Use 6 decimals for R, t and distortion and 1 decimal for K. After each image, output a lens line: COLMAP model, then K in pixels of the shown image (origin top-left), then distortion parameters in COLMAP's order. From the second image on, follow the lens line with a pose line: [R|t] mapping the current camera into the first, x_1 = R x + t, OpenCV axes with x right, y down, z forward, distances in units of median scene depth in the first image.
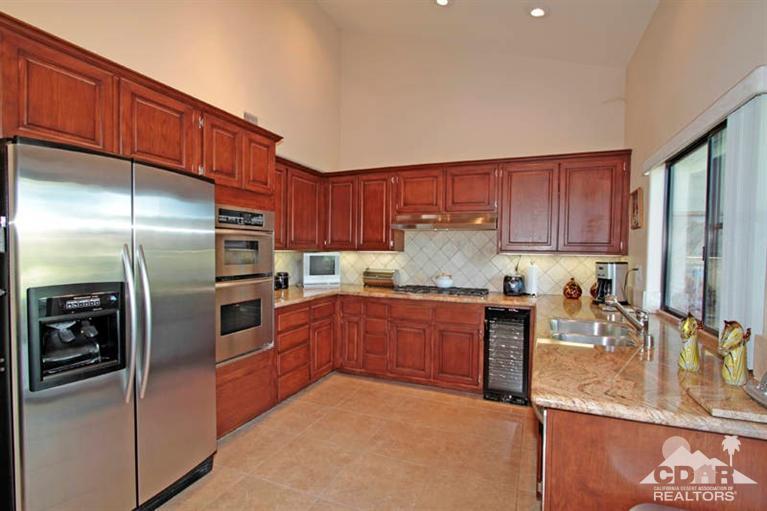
lens RADIAL K [[365.5, 0, 383.5], [0, 365.5, 255.5], [0, 0, 1]] dist [-0.001602, -0.000121]
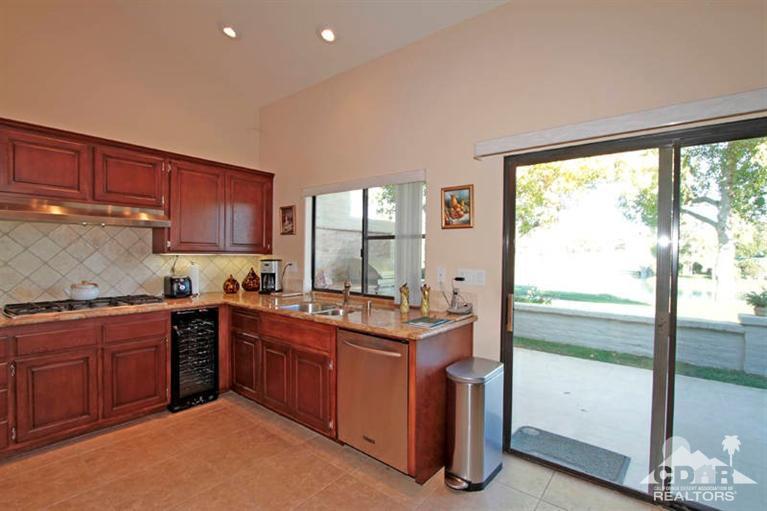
lens RADIAL K [[365.5, 0, 383.5], [0, 365.5, 255.5], [0, 0, 1]] dist [-0.001602, -0.000121]
pose [[0.289902, -0.014026, 0.956954, -0.430419], [0.011324, 0.999873, 0.011225, -0.006158], [-0.956989, 0.007583, 0.290024, 0.217345]]
